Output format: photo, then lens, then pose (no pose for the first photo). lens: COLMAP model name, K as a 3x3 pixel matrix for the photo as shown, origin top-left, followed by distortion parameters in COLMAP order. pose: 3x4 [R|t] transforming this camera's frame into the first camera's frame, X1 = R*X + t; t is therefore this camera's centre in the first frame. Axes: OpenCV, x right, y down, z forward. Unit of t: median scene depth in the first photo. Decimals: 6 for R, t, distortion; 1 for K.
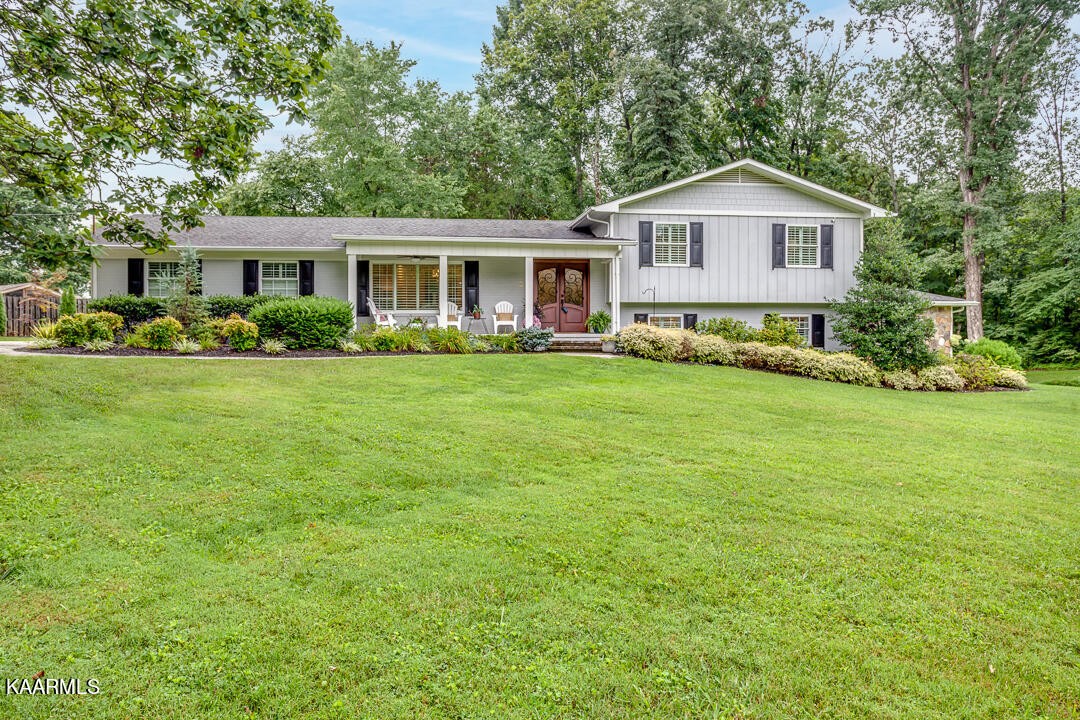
lens RADIAL K [[747.5, 0, 556.8], [0, 747.5, 342.5], [0, 0, 1]] dist [-0.002492, 0.005359]
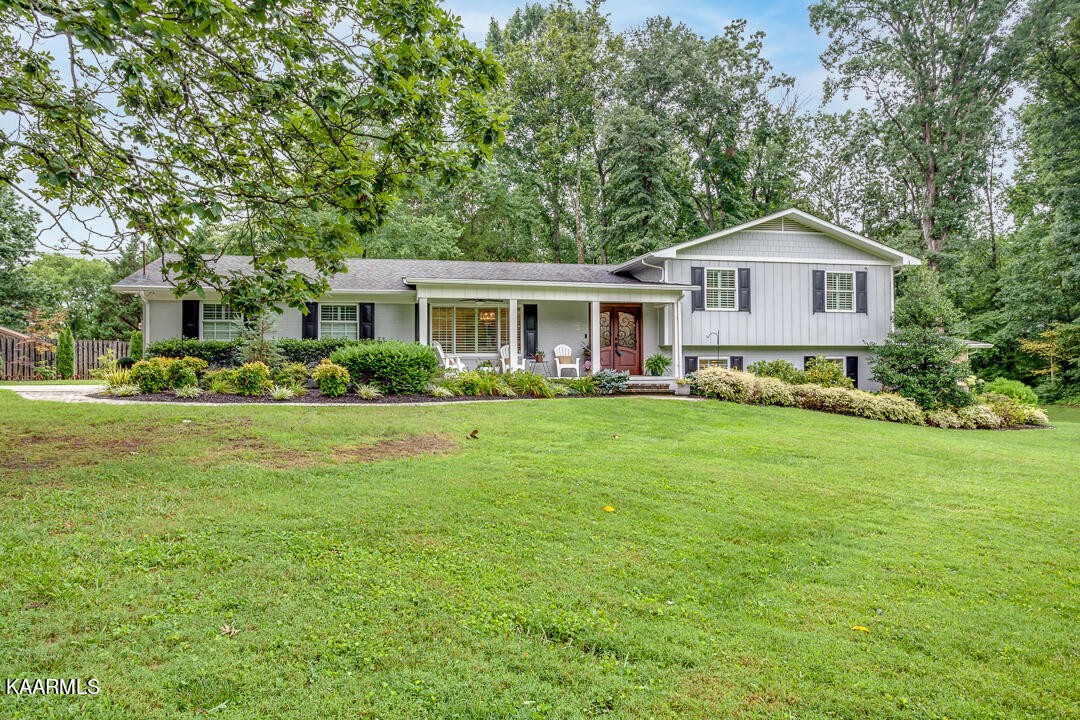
lens RADIAL K [[735.0, 0, 538.7], [0, 735.0, 361.9], [0, 0, 1]] dist [-0.007063, 0.006928]
pose [[0.995810, -0.002532, 0.091412, -0.193584], [0.004774, 0.999693, -0.024323, -0.007471], [-0.091322, 0.024658, 0.995516, 0.014972]]
